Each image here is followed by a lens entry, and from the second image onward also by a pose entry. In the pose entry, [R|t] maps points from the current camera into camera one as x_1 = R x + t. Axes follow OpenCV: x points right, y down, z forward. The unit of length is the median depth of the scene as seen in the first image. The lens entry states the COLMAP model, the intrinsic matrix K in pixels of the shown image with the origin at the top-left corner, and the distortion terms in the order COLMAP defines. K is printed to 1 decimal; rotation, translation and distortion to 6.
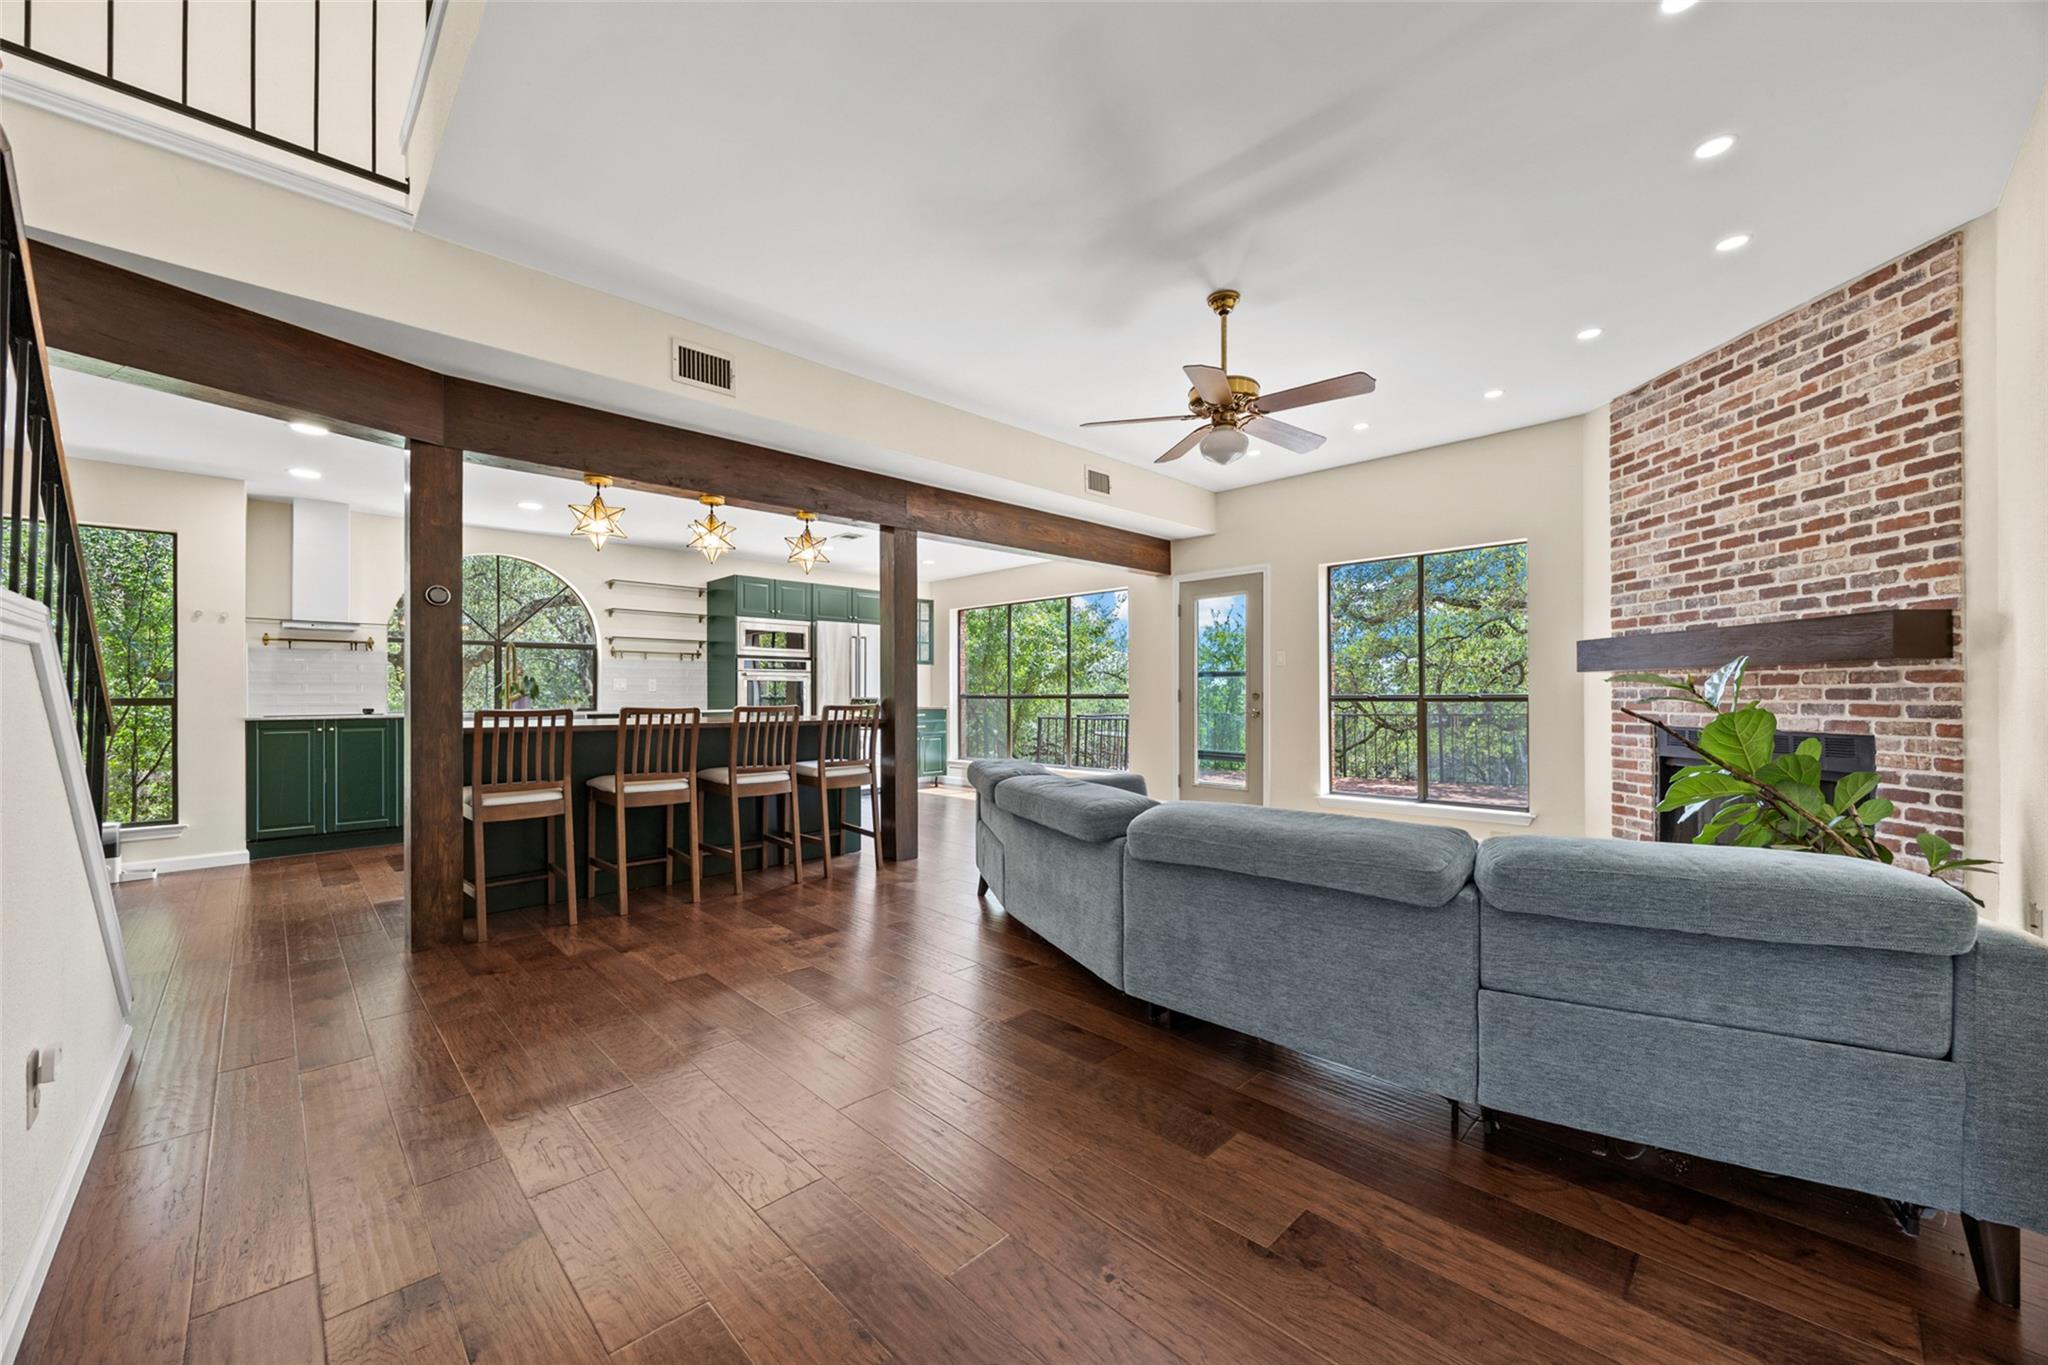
lens RADIAL K [[773.8, 0, 1020.7], [0, 773.8, 685.6], [0, 0, 1]] dist [-0.000935, -0.000316]
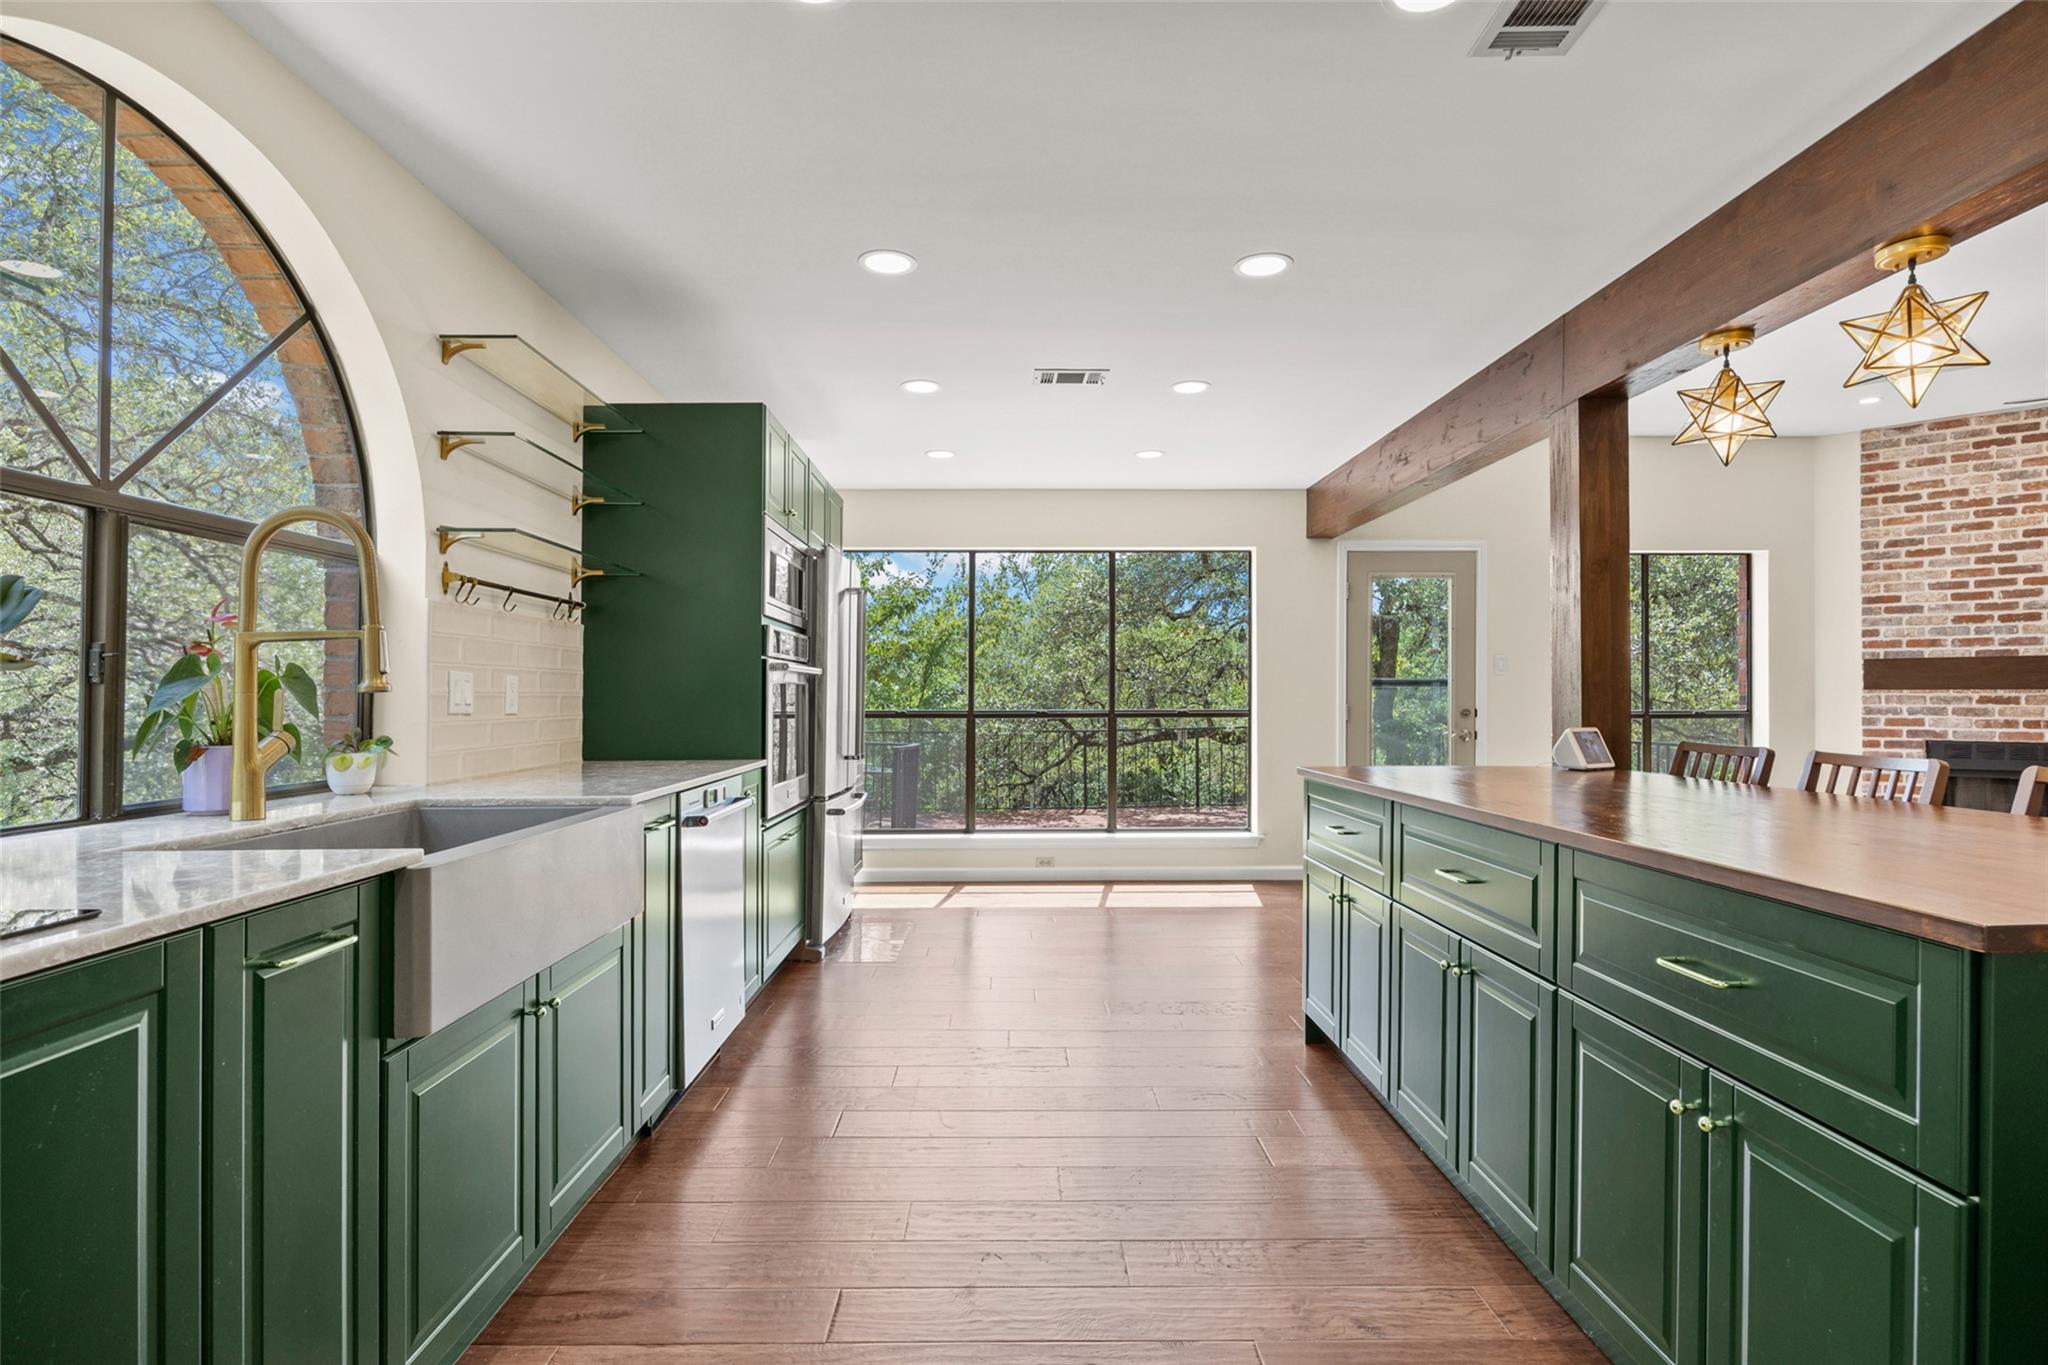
lens RADIAL K [[1003.4, 0, 1024.0], [0, 1003.4, 682.5], [0, 0, 1]] dist [-0.006376, -0.001228]
pose [[0.691702, 0.012727, 0.722071, -1.022732], [-0.009796, 0.999918, -0.008240, -0.005288], [-0.722117, -0.001374, 0.691770, 0.912828]]
